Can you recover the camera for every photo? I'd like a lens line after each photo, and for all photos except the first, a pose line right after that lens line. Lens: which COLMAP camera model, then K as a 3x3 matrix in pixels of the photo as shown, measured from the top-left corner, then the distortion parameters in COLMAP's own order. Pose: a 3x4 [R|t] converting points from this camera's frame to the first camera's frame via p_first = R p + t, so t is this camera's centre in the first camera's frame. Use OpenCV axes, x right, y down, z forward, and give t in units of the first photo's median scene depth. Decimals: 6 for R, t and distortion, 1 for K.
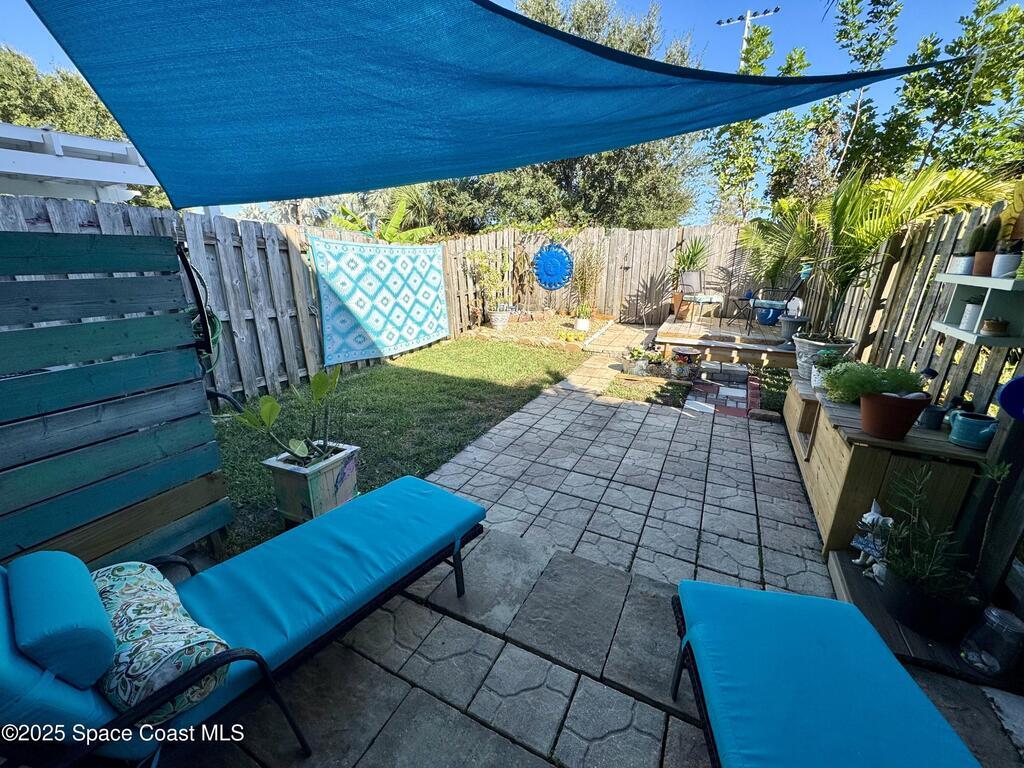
lens RADIAL K [[409.6, 0, 510.6], [0, 409.6, 386.7], [0, 0, 1]] dist [-0.008491, -0.000074]
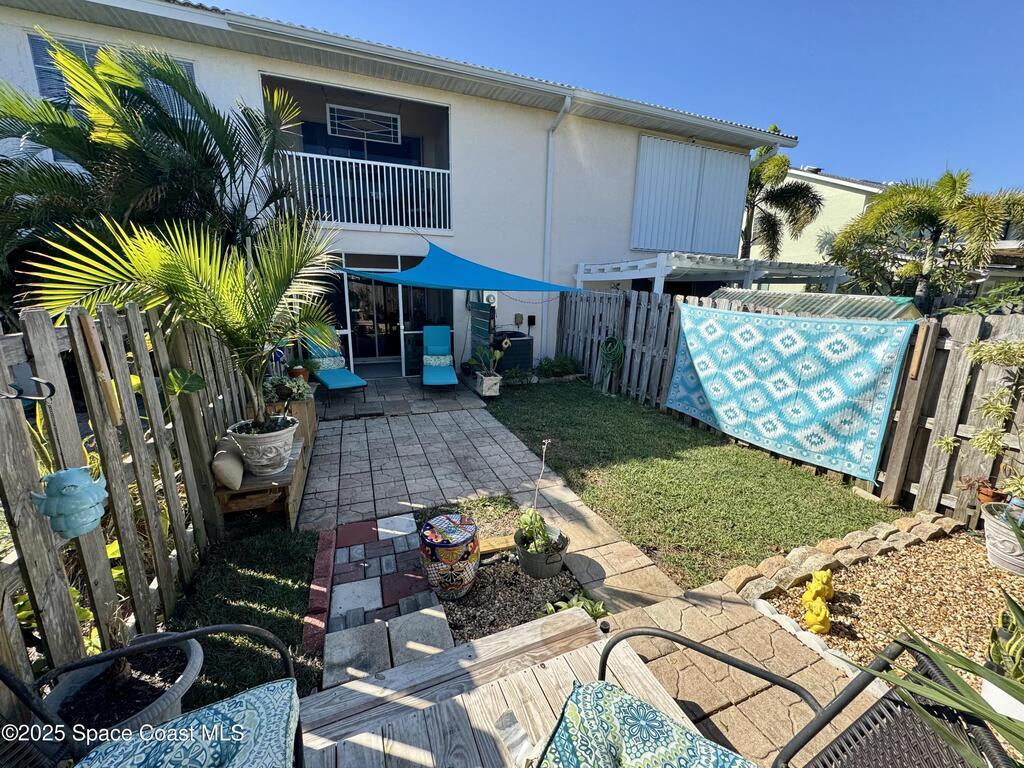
lens RADIAL K [[409.6, 0, 515.1], [0, 409.6, 385.3], [0, 0, 1]] dist [-0.008491, -0.000074]
pose [[-0.656279, 0.158778, -0.737623, 0.786100], [-0.251105, 0.875919, 0.411960, -0.513265], [0.711508, 0.455582, -0.534978, 1.357105]]
